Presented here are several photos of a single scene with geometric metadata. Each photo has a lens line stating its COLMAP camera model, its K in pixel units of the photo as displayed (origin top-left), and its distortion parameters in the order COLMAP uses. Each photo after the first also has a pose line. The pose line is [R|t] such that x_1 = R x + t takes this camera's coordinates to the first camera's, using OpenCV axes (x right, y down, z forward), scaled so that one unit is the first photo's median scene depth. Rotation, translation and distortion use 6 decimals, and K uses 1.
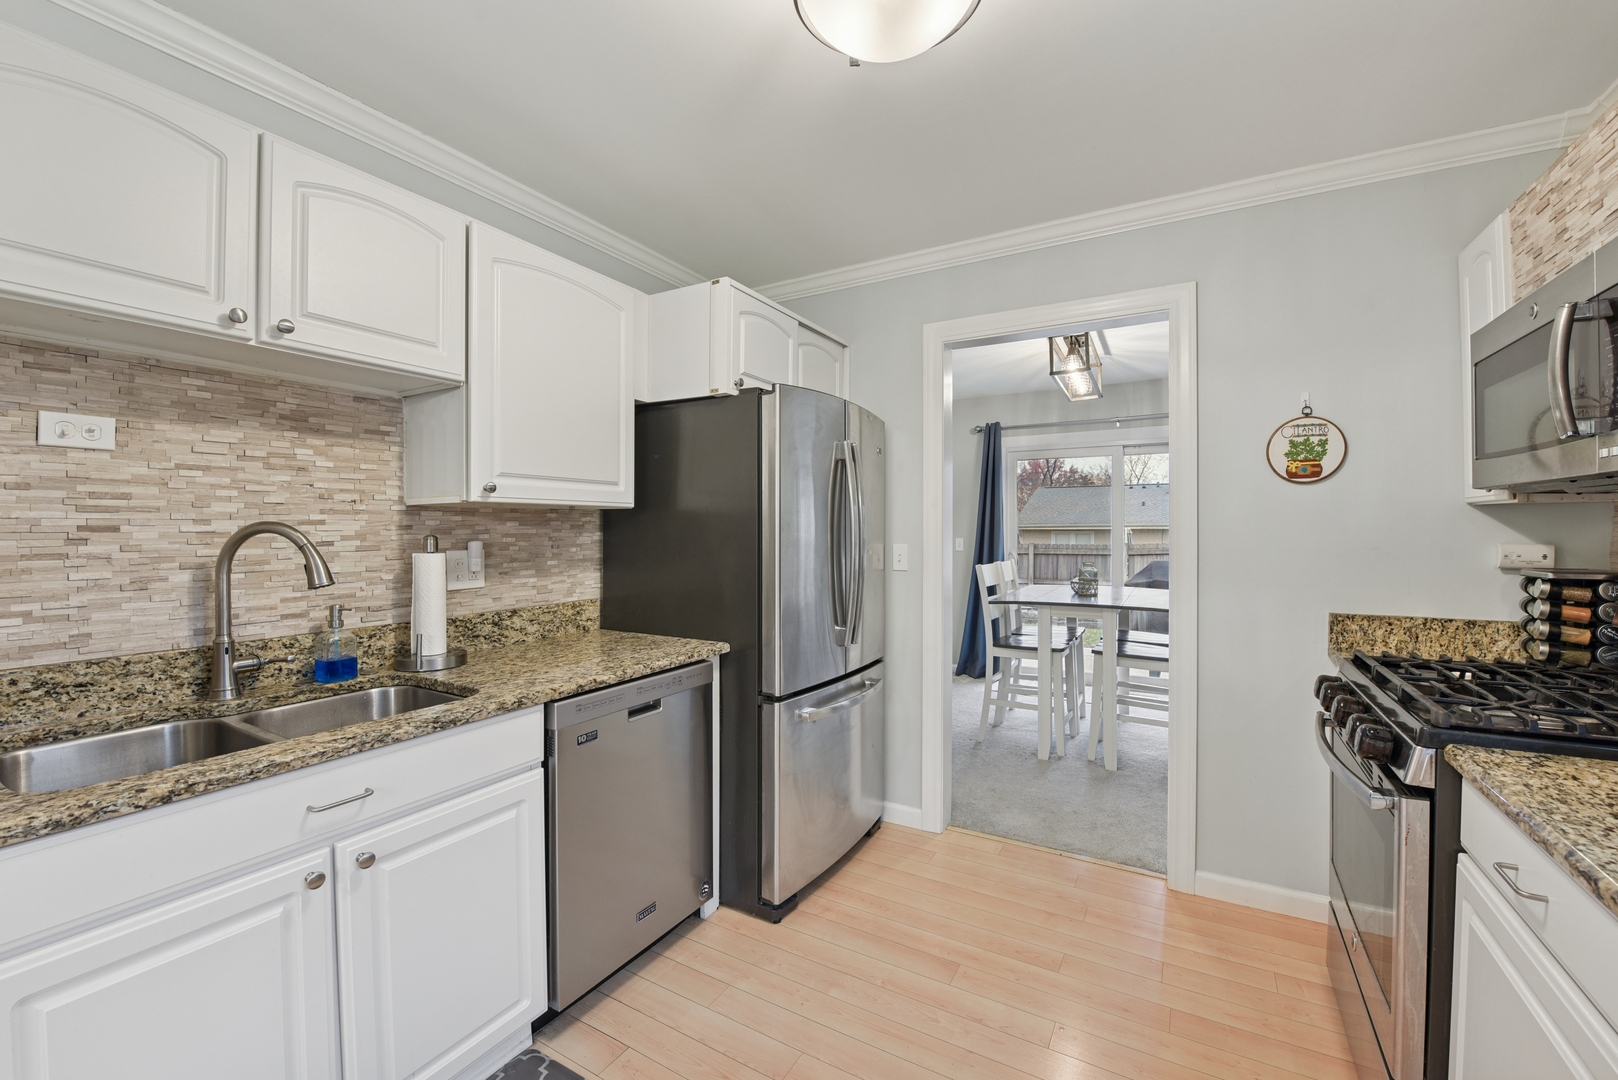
lens RADIAL K [[654.9, 0, 811.1], [0, 654.9, 529.4], [0, 0, 1]] dist [-0.019361, -0.000297]
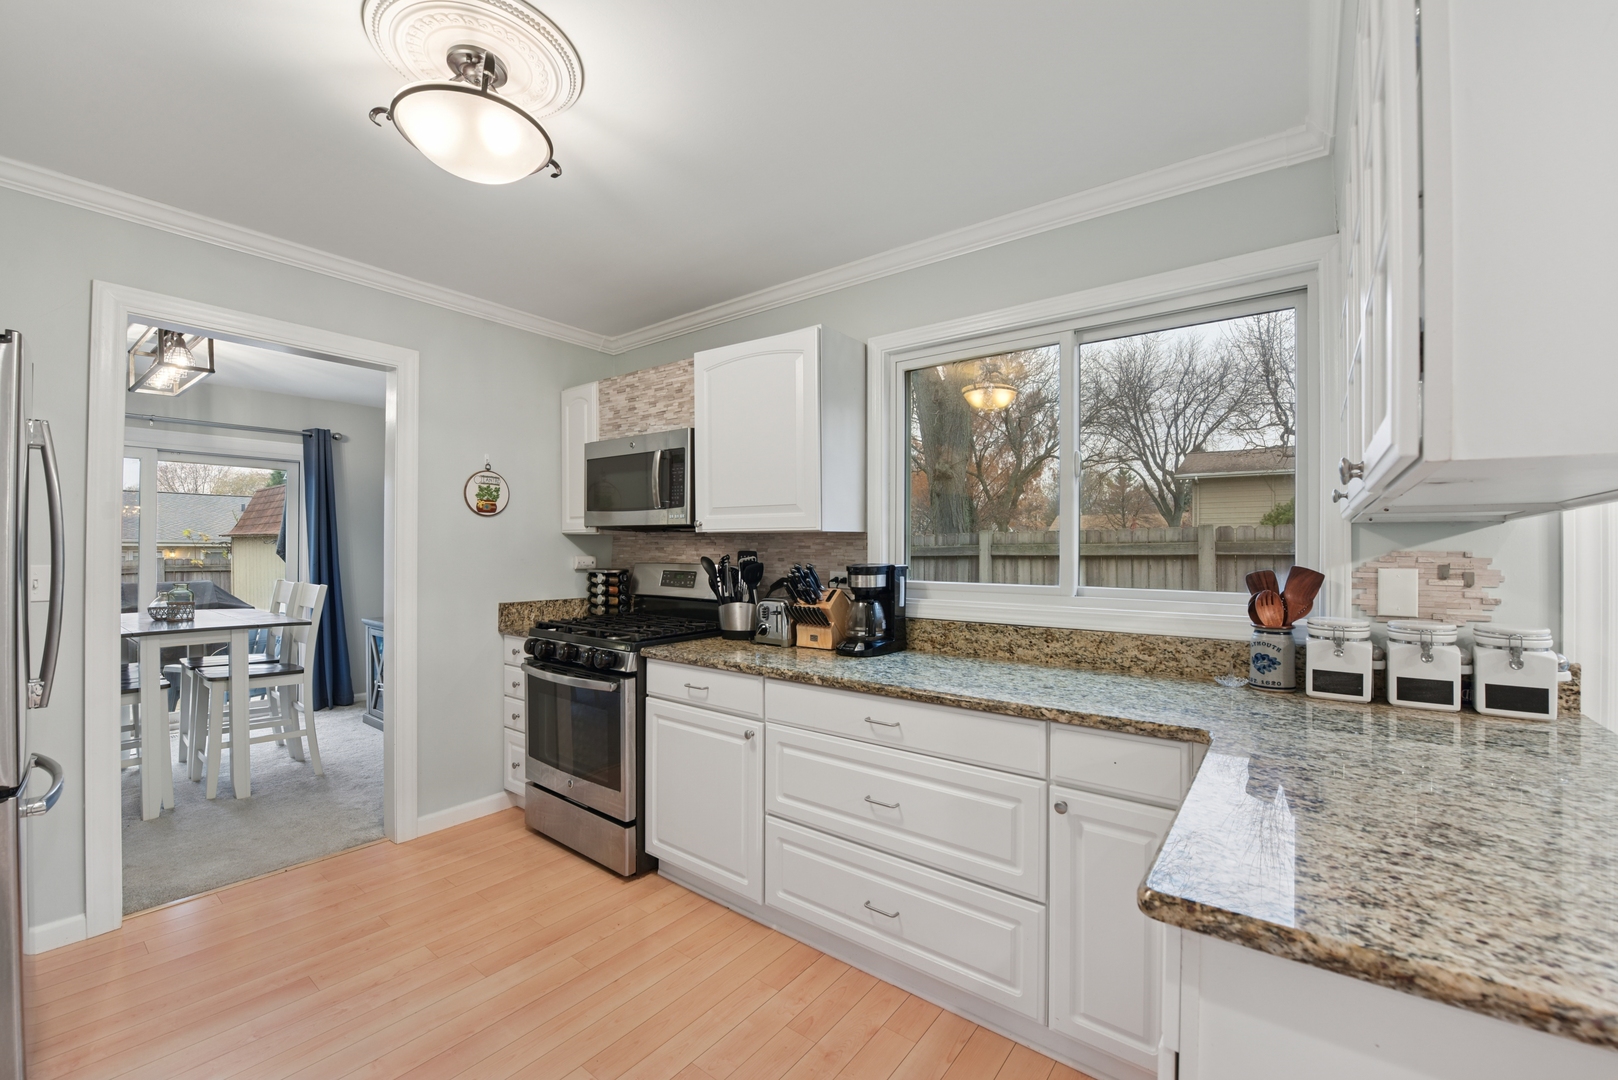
lens RADIAL K [[654.9, 0, 812.2], [0, 654.9, 540.2], [0, 0, 1]] dist [-0.019361, -0.000297]
pose [[0.122207, 0.015655, 0.992381, -0.692780], [-0.005133, 0.999872, -0.015141, 0.001692], [-0.992491, -0.003244, 0.122272, 0.102282]]
